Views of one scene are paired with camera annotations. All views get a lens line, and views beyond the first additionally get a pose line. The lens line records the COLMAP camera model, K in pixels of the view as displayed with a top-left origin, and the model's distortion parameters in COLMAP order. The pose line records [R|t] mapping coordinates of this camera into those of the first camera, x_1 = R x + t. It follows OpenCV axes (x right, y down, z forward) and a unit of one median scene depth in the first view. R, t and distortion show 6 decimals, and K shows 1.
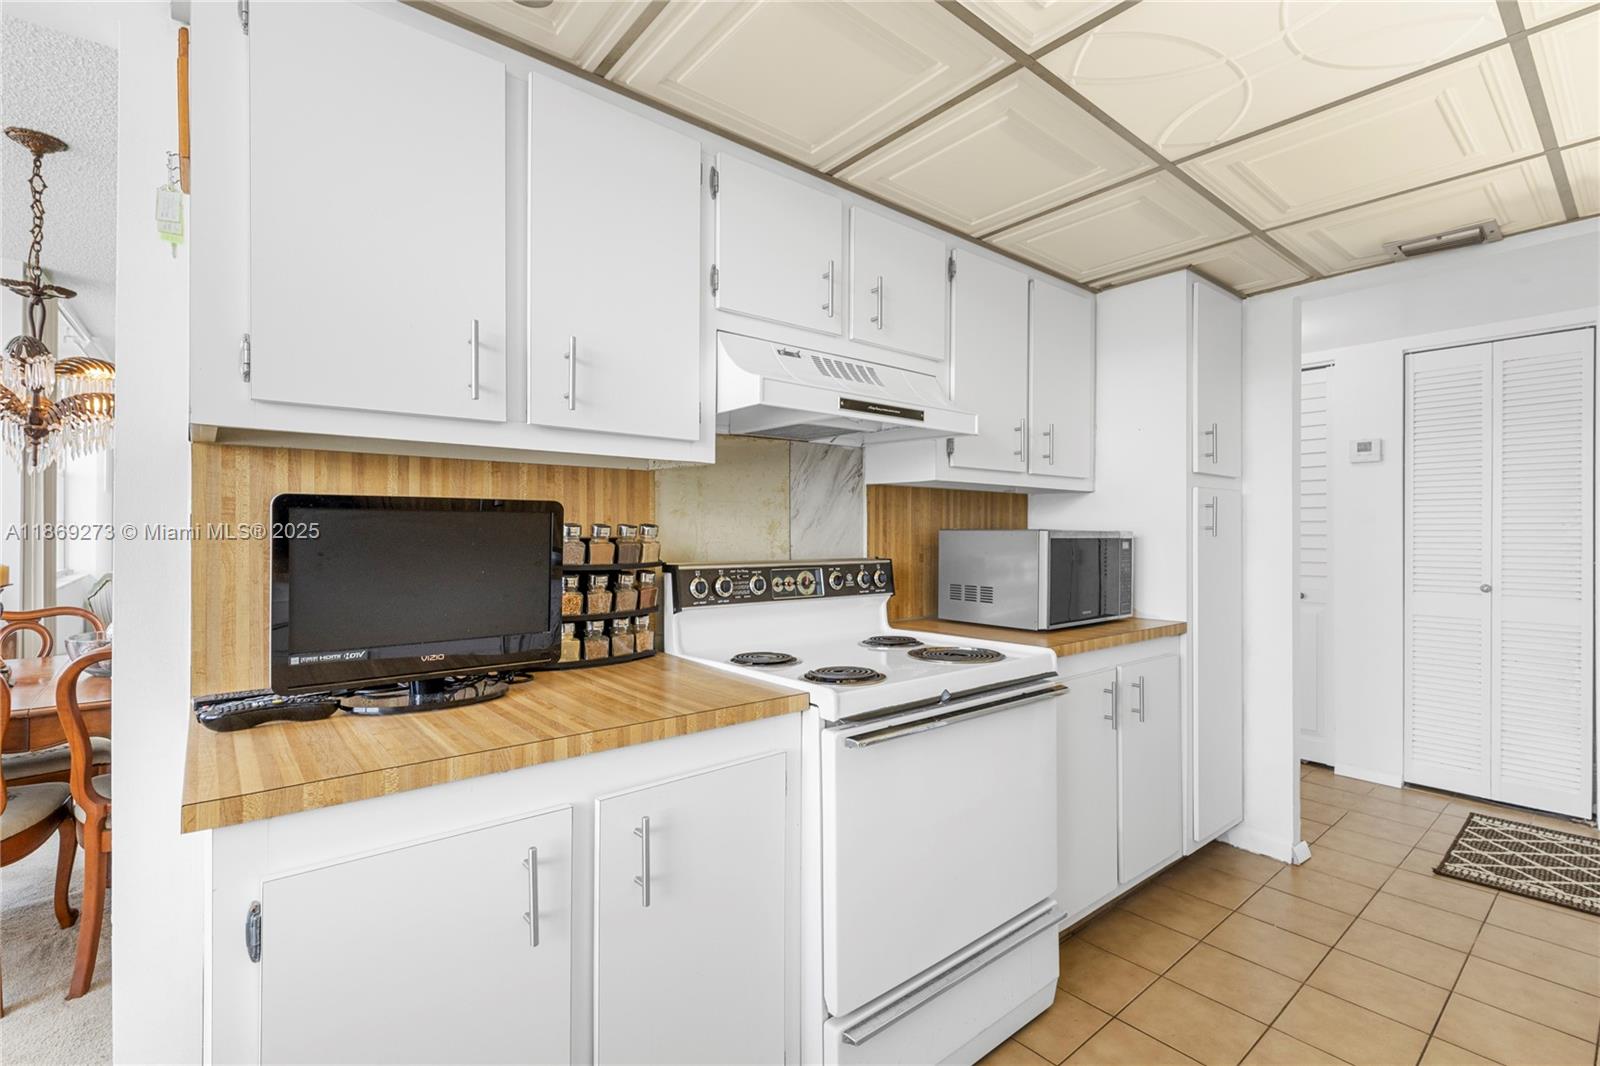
lens RADIAL K [[719.0, 0, 803.7], [0, 719.0, 534.9], [0, 0, 1]] dist [0.003157, -0.001540]
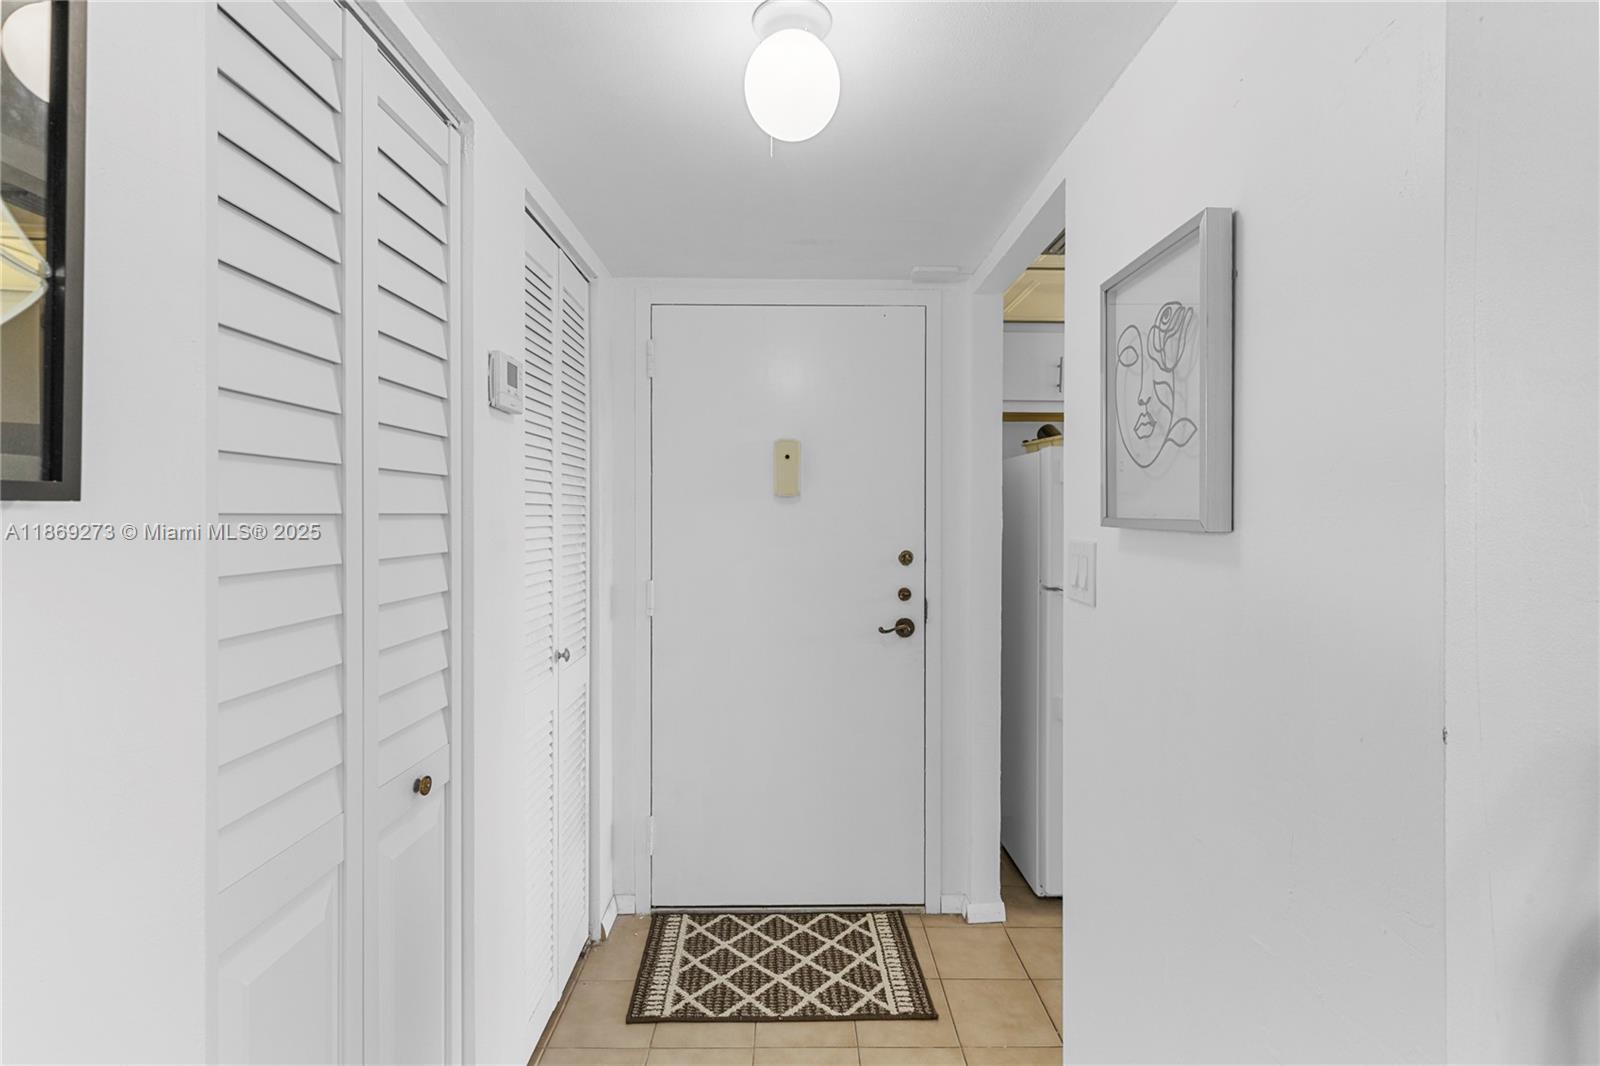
lens RADIAL K [[719.0, 0, 801.3], [0, 719.0, 517.8], [0, 0, 1]] dist [0.003157, -0.001540]
pose [[-0.777275, -0.010194, 0.629079, 0.512689], [-0.003540, 0.999924, 0.011829, -0.057868], [-0.629152, 0.006968, -0.777251, 1.635056]]
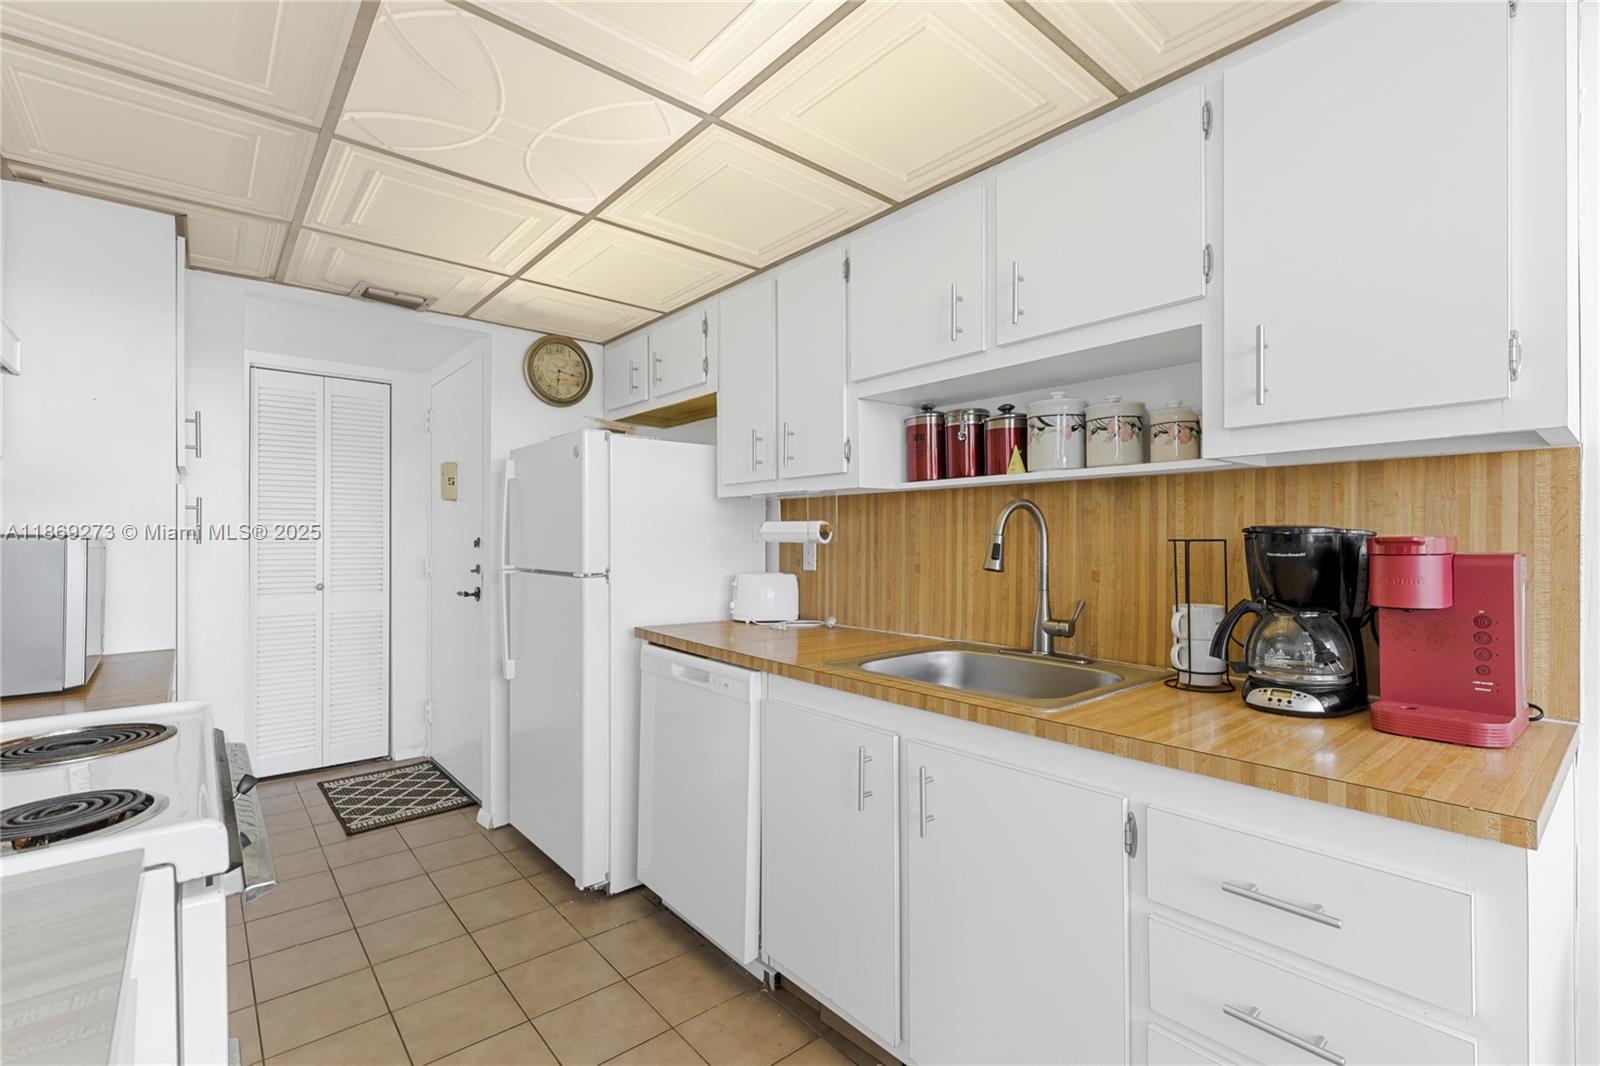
lens RADIAL K [[719.0, 0, 803.9], [0, 719.0, 534.1], [0, 0, 1]] dist [0.003157, -0.001540]
pose [[-0.009598, 0.006886, 0.999930, -0.274384], [0.003747, 0.999970, -0.006850, 0.000153], [-0.999947, 0.003681, -0.009623, 0.278567]]
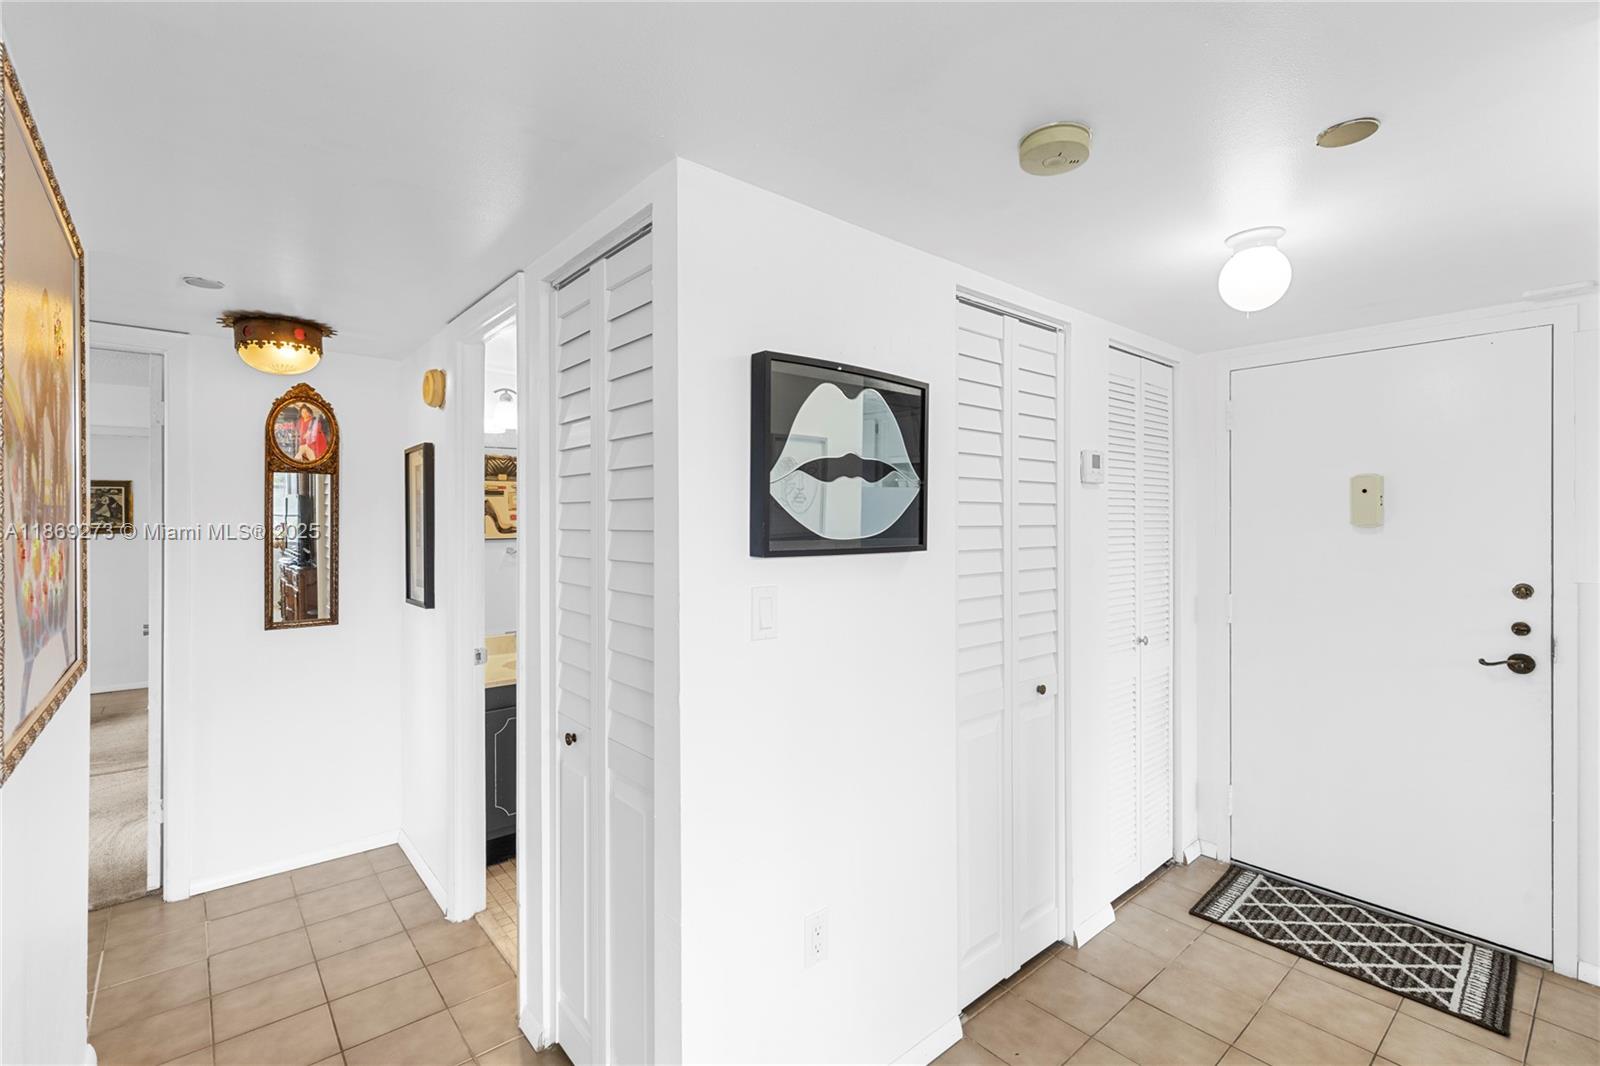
lens RADIAL K [[719.0, 0, 800.5], [0, 719.0, 522.2], [0, 0, 1]] dist [0.003157, -0.001540]
pose [[-0.018144, -0.010428, 0.999781, 0.118590], [0.005909, 0.999927, 0.010537, -0.095398], [-0.999818, 0.006099, -0.018081, 1.739303]]
